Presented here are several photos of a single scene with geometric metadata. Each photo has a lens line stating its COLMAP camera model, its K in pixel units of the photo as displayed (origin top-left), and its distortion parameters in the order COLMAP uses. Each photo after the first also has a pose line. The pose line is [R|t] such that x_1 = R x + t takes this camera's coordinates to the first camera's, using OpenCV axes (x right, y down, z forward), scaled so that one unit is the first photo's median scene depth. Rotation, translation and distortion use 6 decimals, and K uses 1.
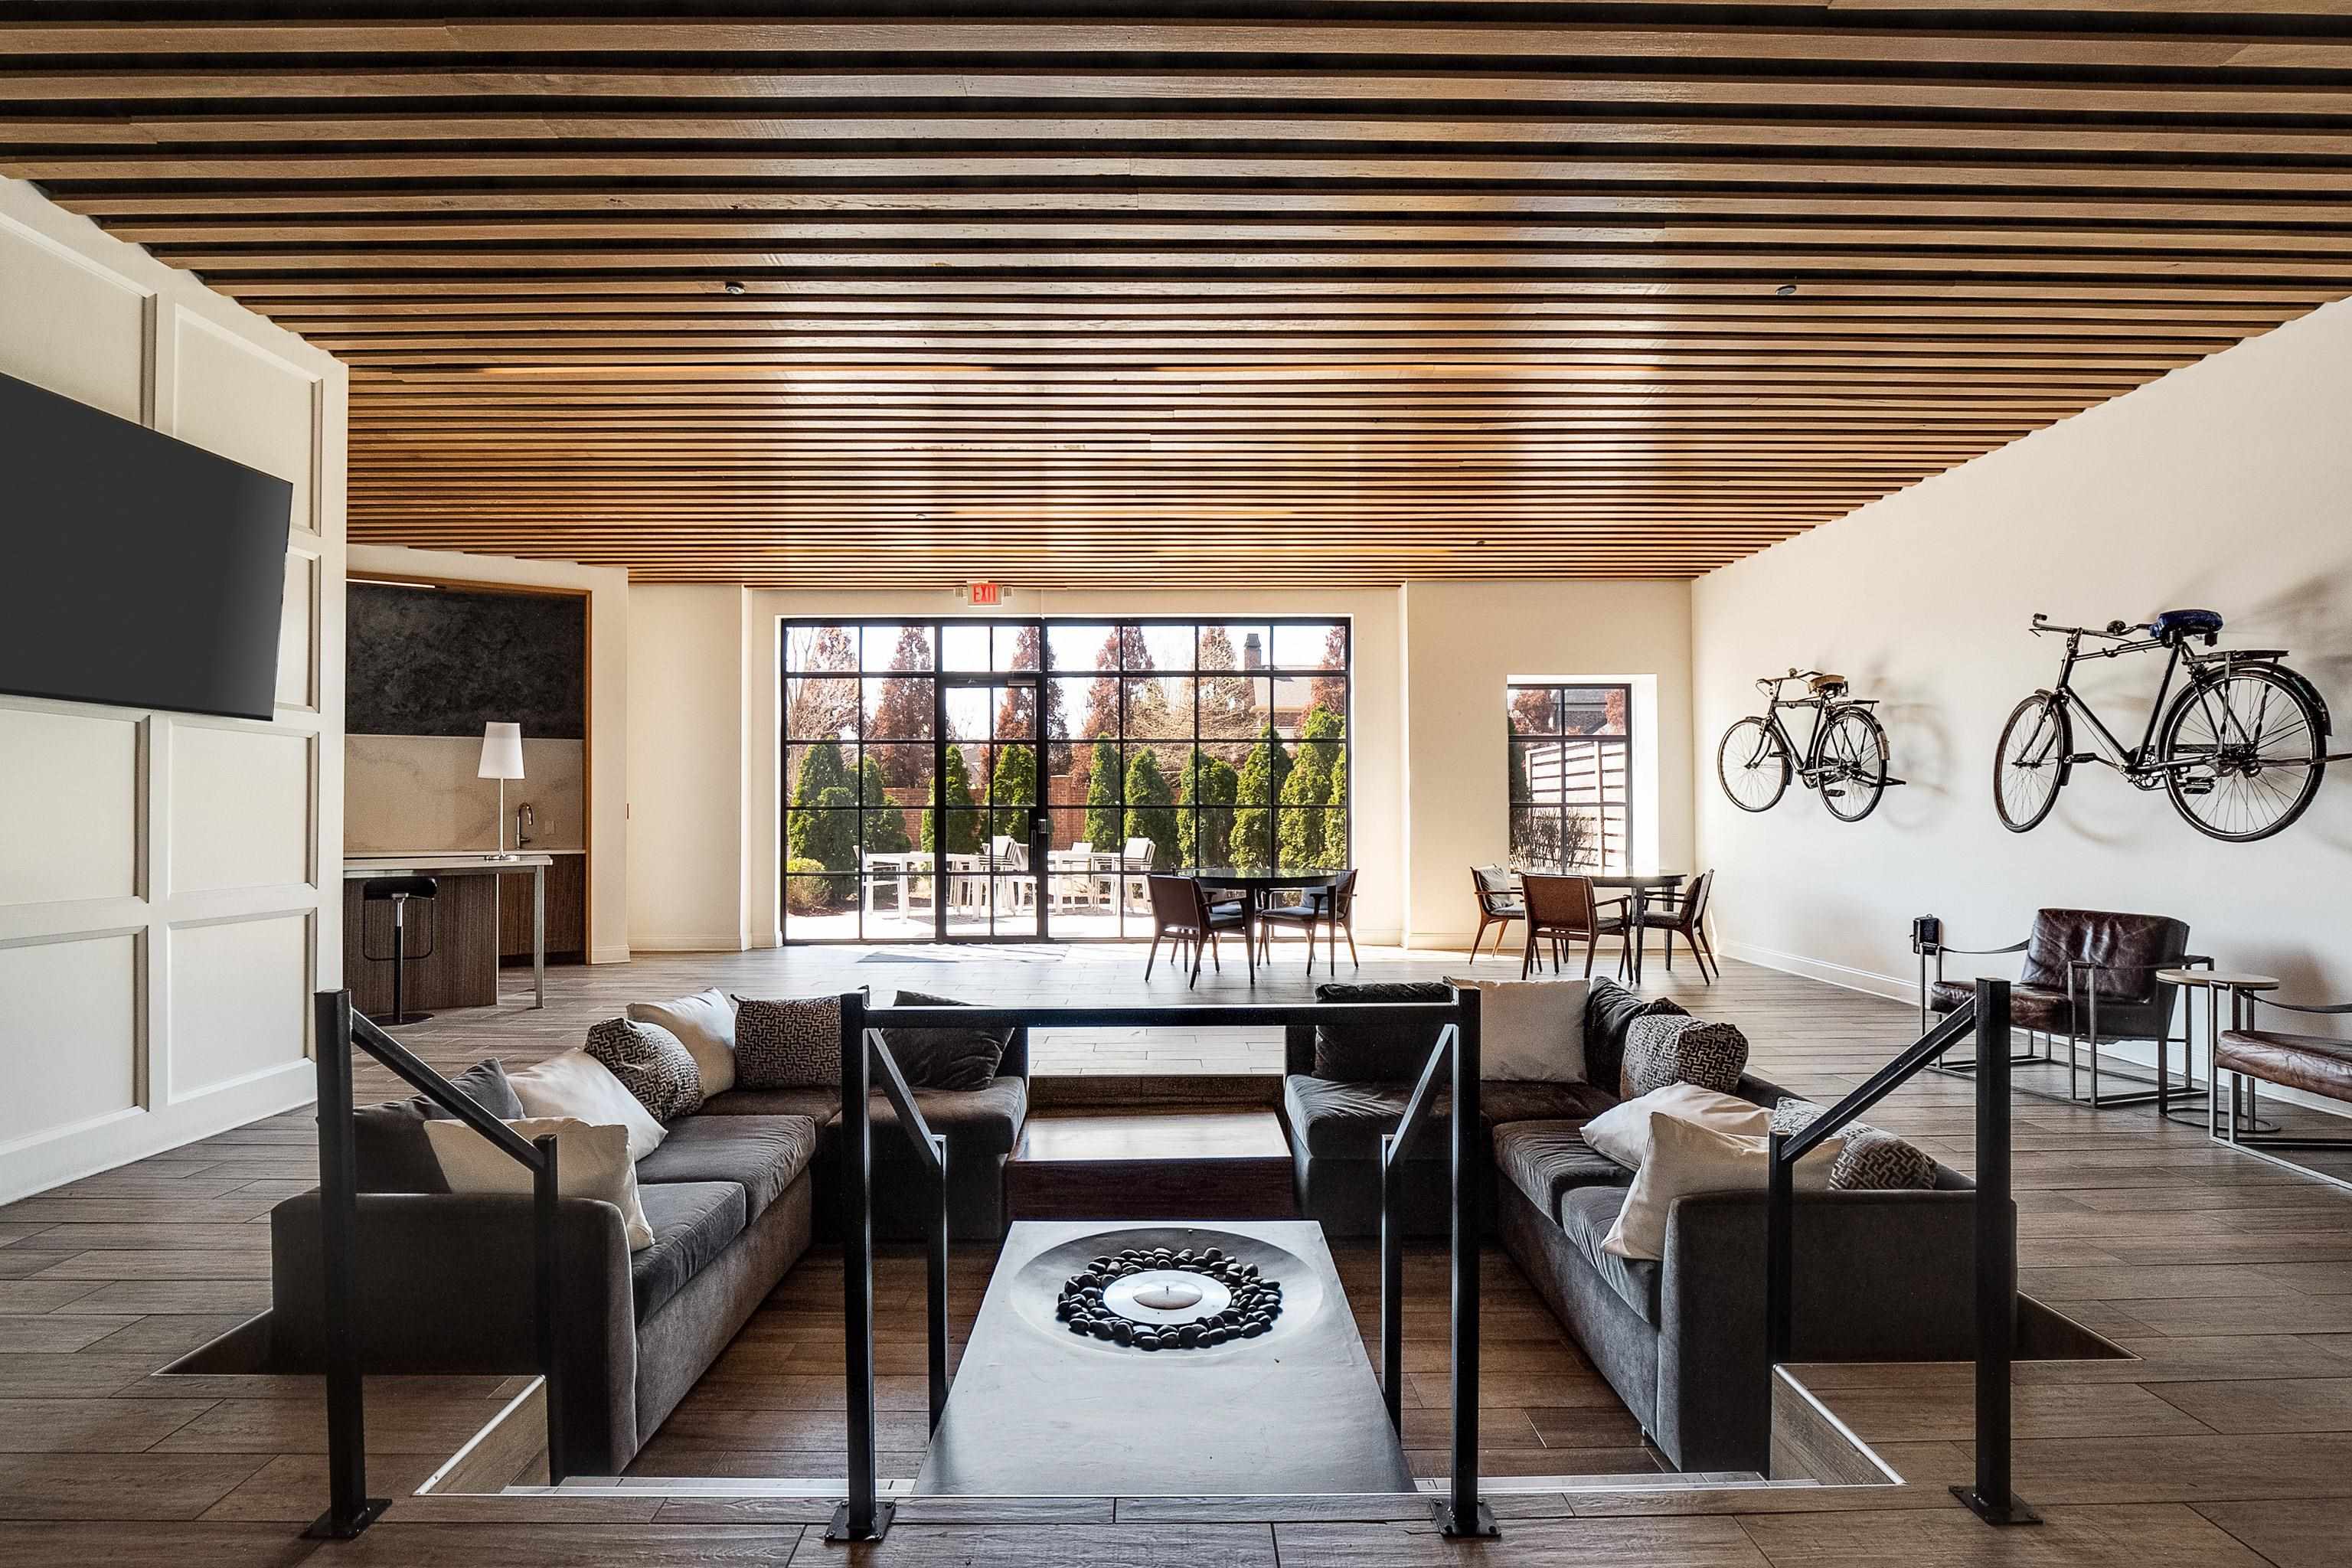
lens RADIAL K [[1143.9, 0, 1182.3], [0, 1143.9, 799.7], [0, 0, 1]] dist [0.000922, -0.010622]
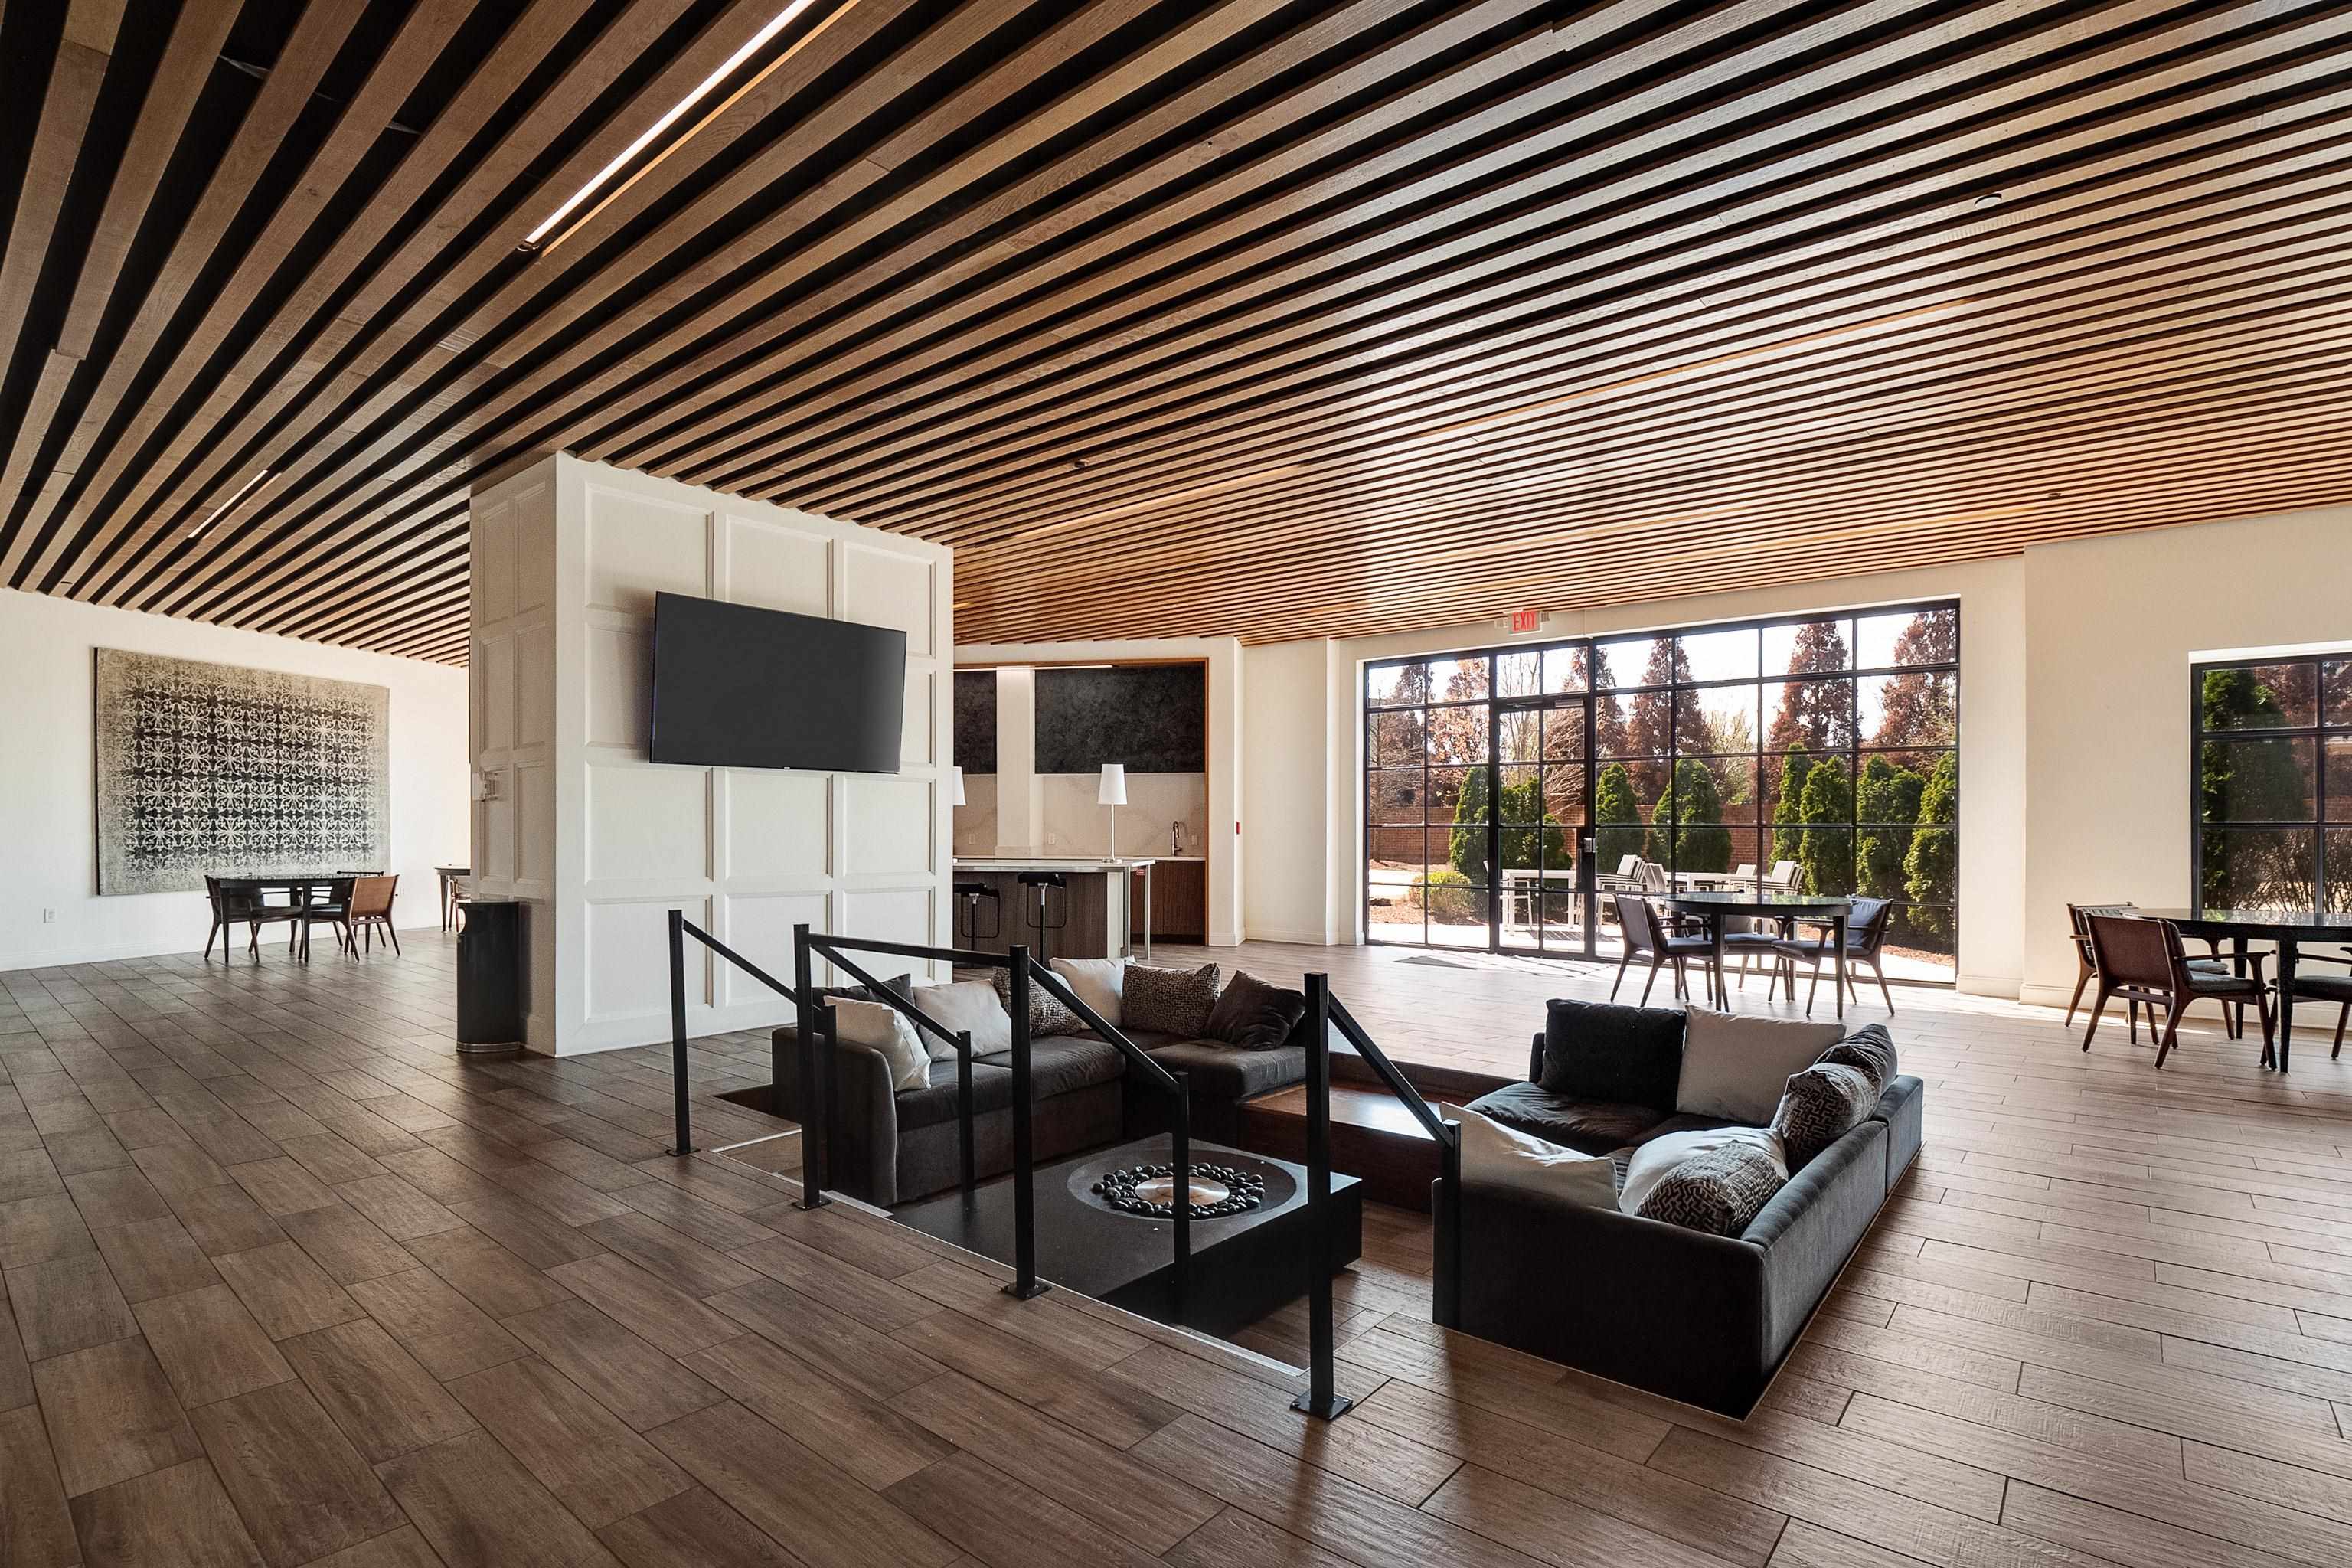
lens RADIAL K [[1154.9, 0, 1163.7], [0, 1154.9, 828.3], [0, 0, 1]] dist [-0.009783, 0.000335]
pose [[0.745462, 0.004684, -0.666532, 0.306807], [0.001827, 0.999957, 0.009070, -0.001491], [0.666546, -0.007979, 0.745421, -0.006548]]
